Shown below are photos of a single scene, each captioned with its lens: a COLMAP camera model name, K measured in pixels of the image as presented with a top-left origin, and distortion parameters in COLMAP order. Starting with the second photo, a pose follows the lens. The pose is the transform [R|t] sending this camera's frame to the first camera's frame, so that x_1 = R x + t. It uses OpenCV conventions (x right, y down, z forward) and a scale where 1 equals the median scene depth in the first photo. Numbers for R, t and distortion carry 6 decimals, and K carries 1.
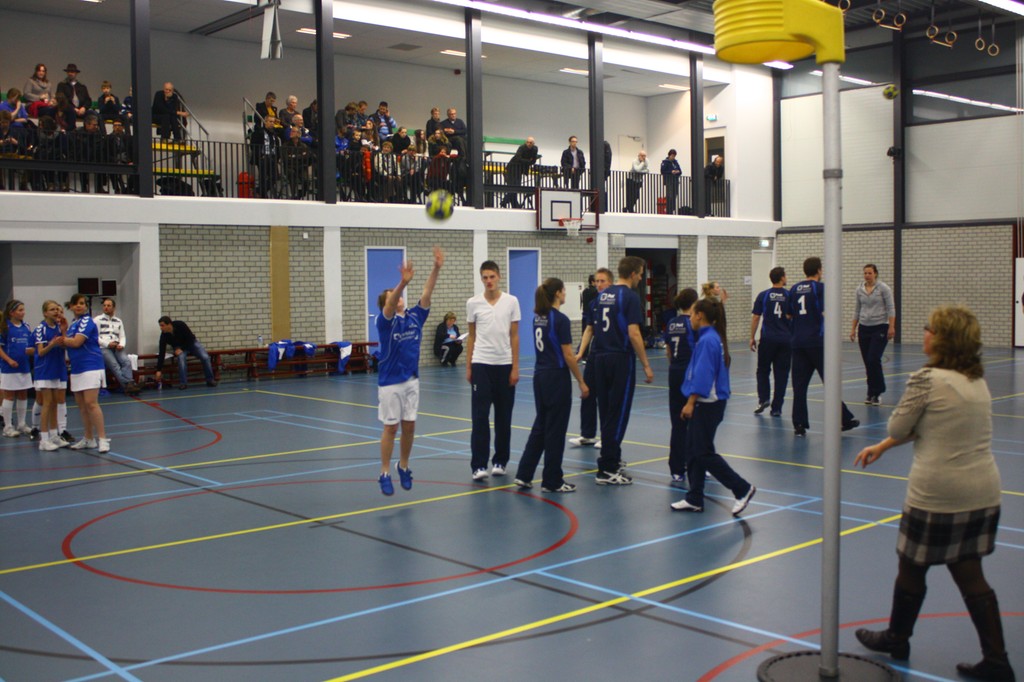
lens RADIAL K [[1144.0, 0, 517.5], [0, 1144.0, 340.7], [0, 0, 1]] dist [-0.099081, 0.113482]
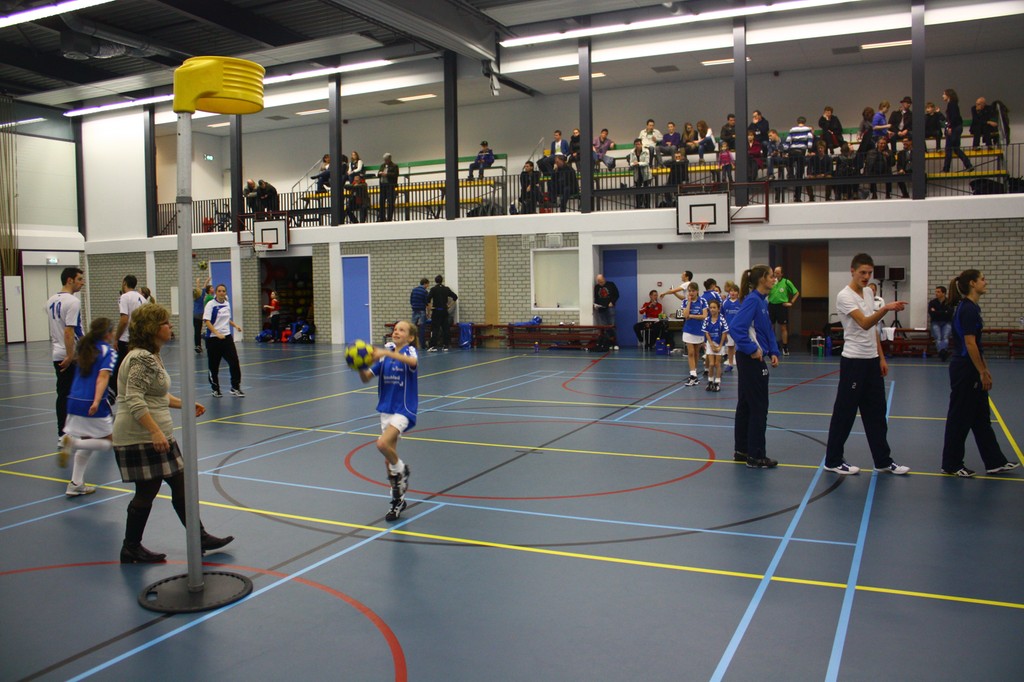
lens RADIAL K [[863.4, 0, 516.4], [0, 863.4, 340.3], [0, 0, 1]] dist [-0.158355, 0.136857]
pose [[0.393121, 0.073630, -0.916534, 0.305679], [-0.038051, 0.997237, 0.063793, -0.015067], [0.918699, 0.009797, 0.394837, 0.225870]]
